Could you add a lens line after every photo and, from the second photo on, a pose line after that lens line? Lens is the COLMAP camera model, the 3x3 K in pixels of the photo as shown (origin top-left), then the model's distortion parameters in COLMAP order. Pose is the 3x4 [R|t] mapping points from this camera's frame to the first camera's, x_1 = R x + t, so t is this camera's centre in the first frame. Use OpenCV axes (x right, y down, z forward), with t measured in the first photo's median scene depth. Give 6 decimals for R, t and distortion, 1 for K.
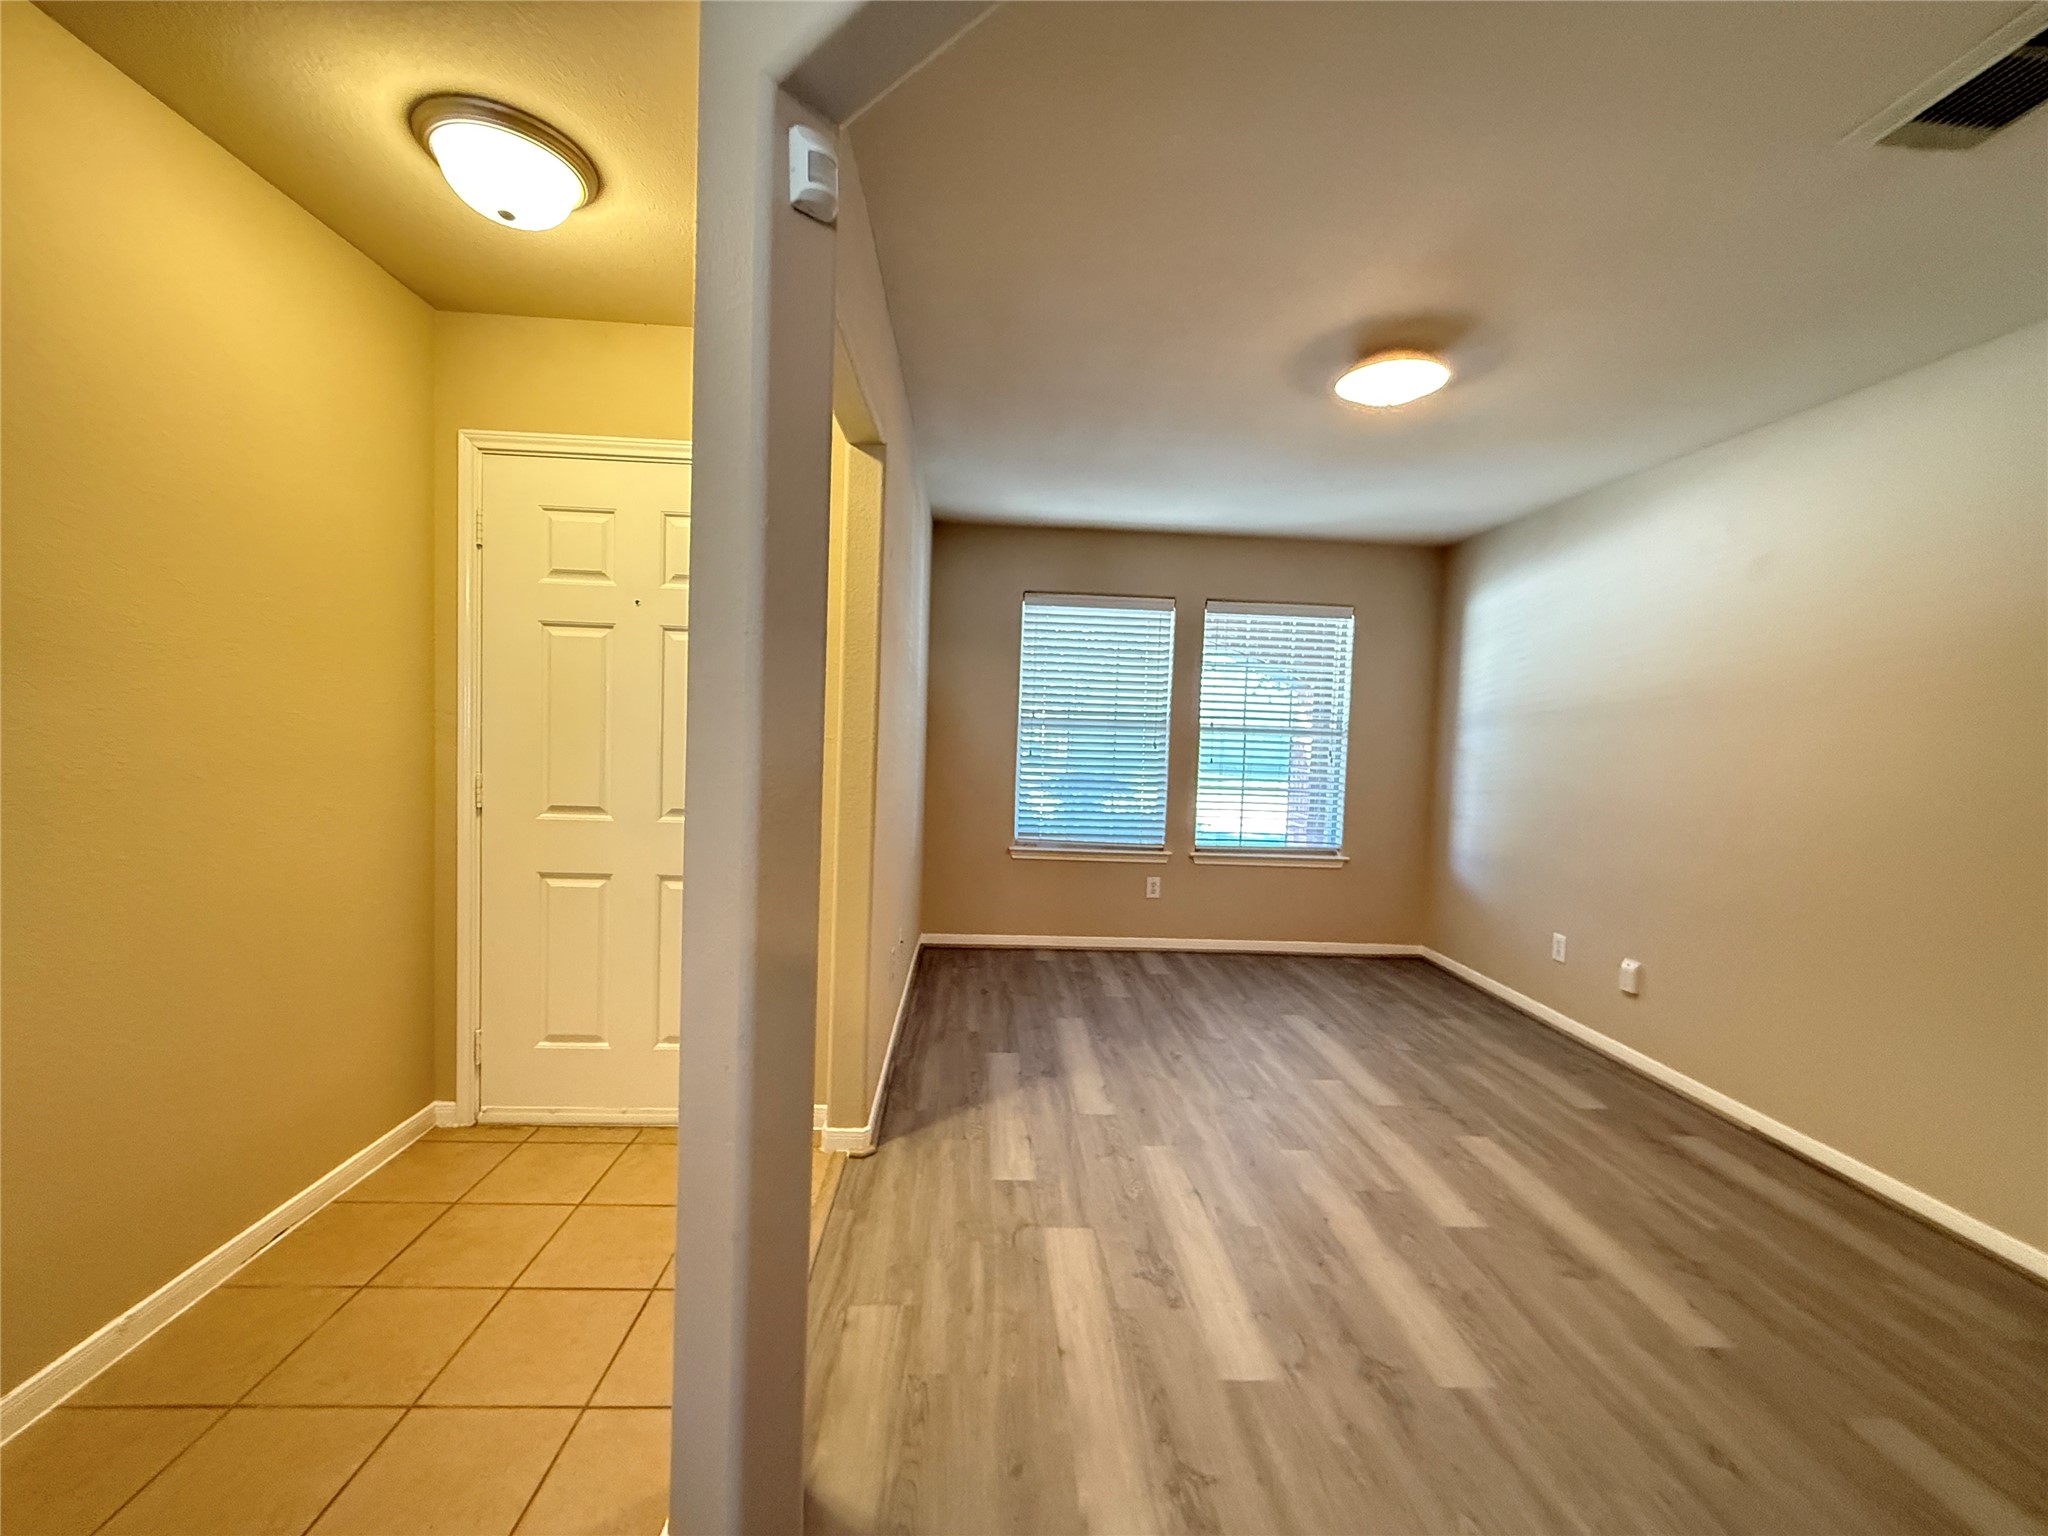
lens RADIAL K [[811.6, 0, 1020.6], [0, 811.6, 768.5], [0, 0, 1]] dist [-0.001431, 0.000148]
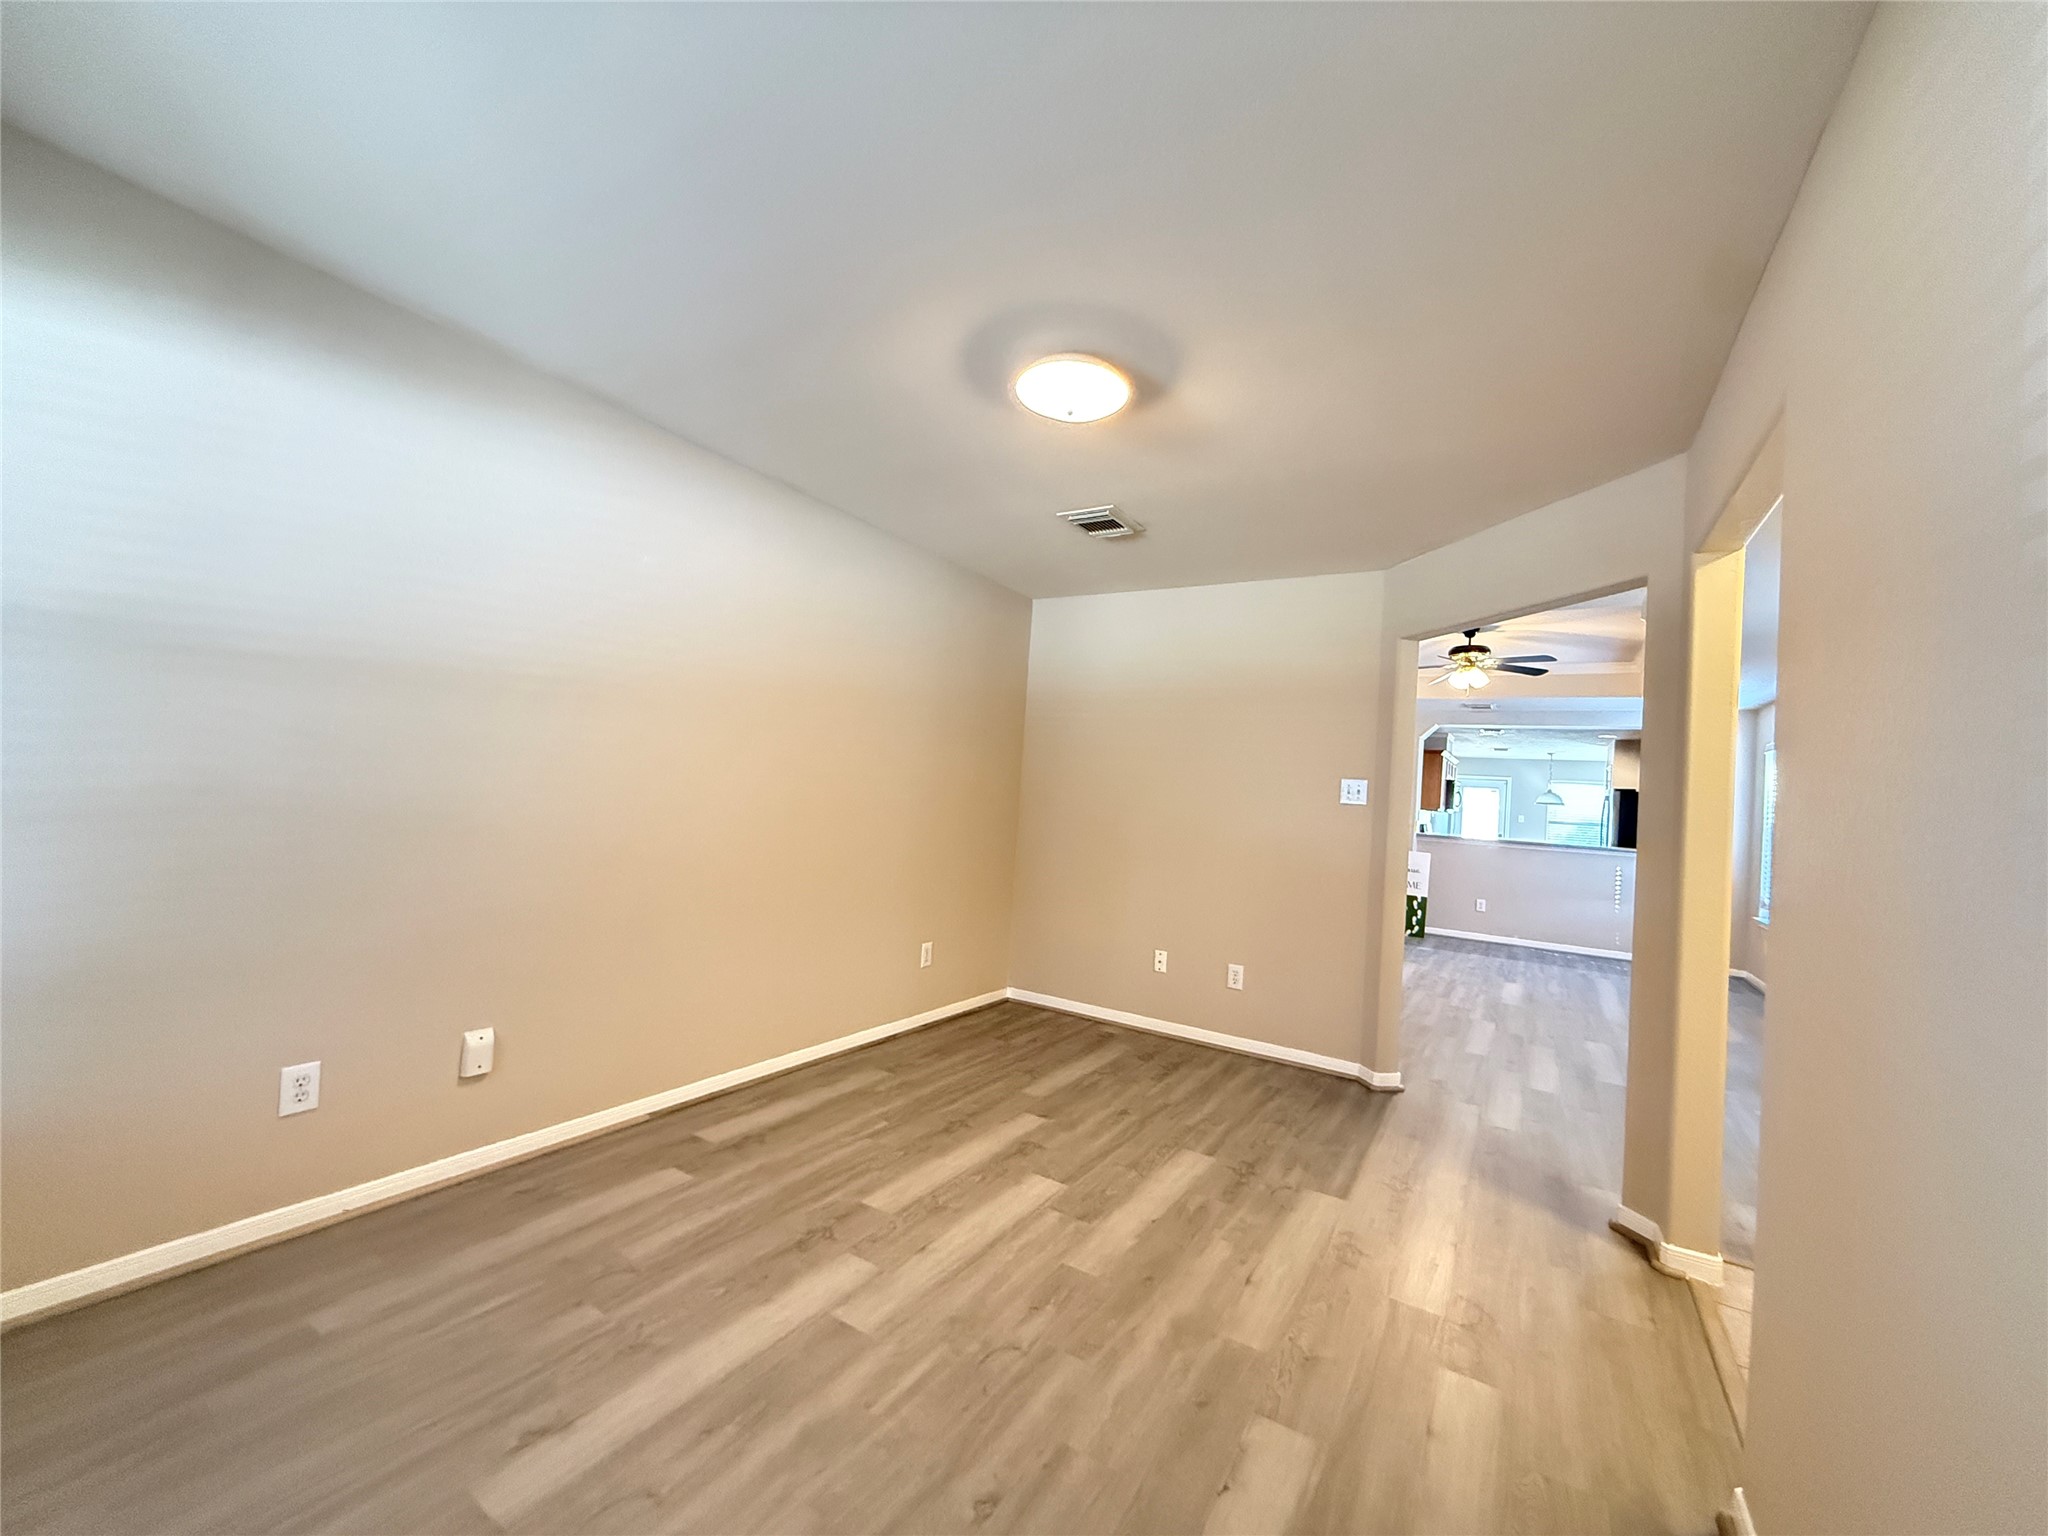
lens RADIAL K [[811.6, 0, 1020.6], [0, 811.6, 768.5], [0, 0, 1]] dist [-0.001431, 0.000148]
pose [[-0.813430, -0.074025, 0.576934, -0.058182], [-0.068077, 0.997168, 0.031961, -0.070300], [-0.577666, -0.013278, -0.816166, 1.699284]]
